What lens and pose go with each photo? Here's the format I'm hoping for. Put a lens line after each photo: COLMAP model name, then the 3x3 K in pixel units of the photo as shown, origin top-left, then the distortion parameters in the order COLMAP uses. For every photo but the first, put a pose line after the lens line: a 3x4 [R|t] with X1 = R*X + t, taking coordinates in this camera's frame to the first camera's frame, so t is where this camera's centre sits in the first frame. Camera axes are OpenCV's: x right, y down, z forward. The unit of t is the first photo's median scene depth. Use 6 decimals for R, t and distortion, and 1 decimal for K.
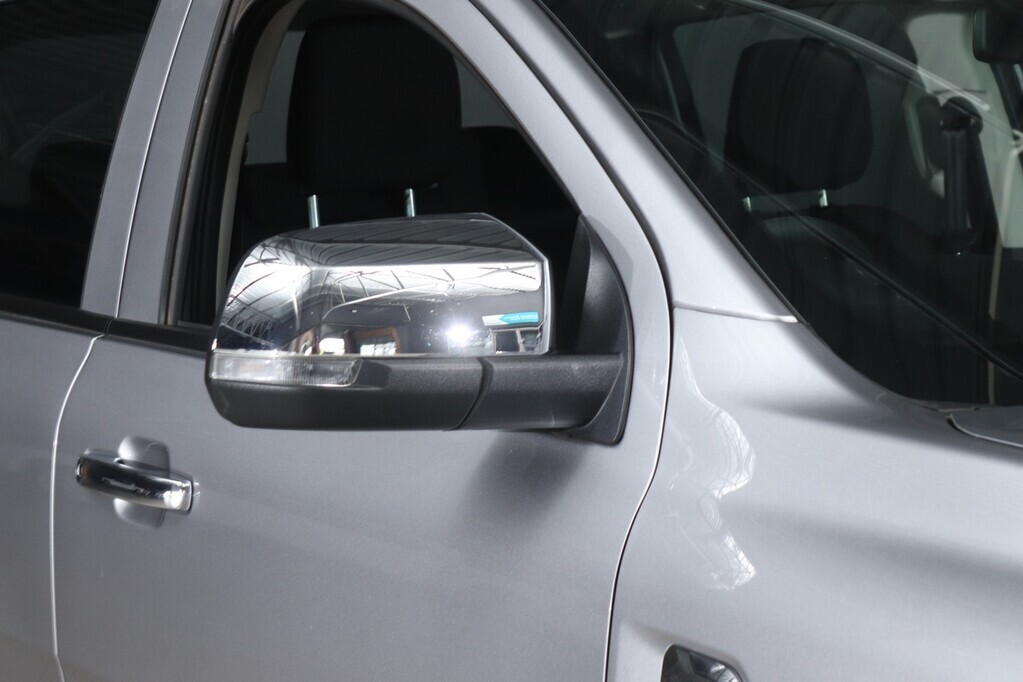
lens RADIAL K [[2445.7, 0, 511.5], [0, 2445.7, 341.0], [0, 0, 1]] dist [0.123958, -0.571458]
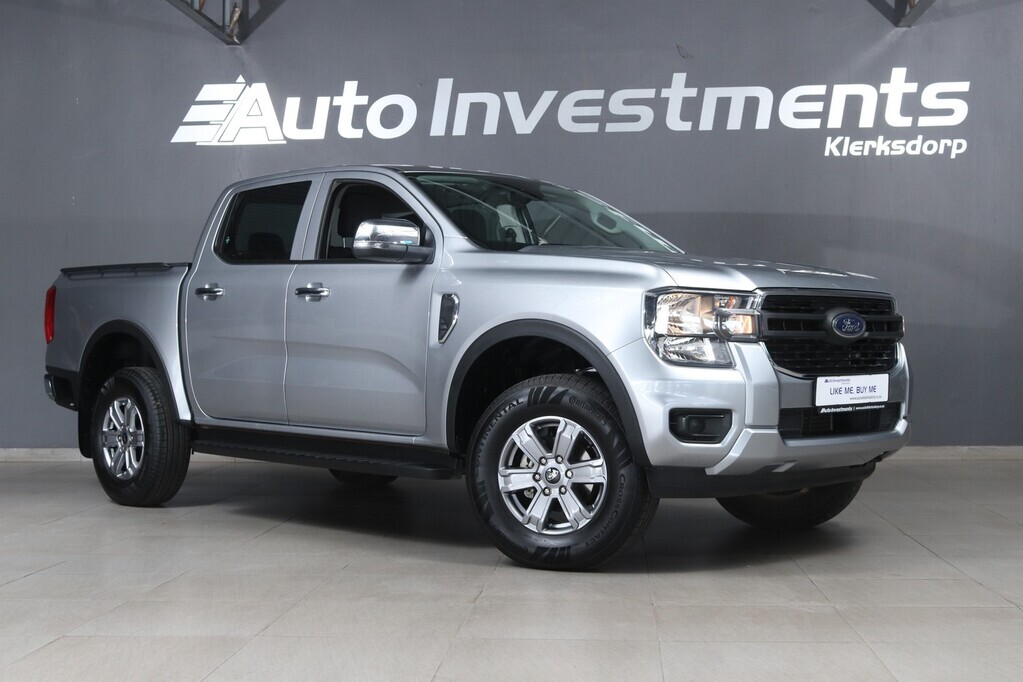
lens RADIAL K [[1440.7, 0, 511.5], [0, 1440.7, 341.0], [0, 0, 1]] dist [-0.019330, 0.025284]
pose [[0.988149, 0.030057, 0.150526, -0.230807], [-0.016117, 0.995537, -0.092989, 0.460329], [-0.152649, 0.089461, 0.984223, -1.888456]]
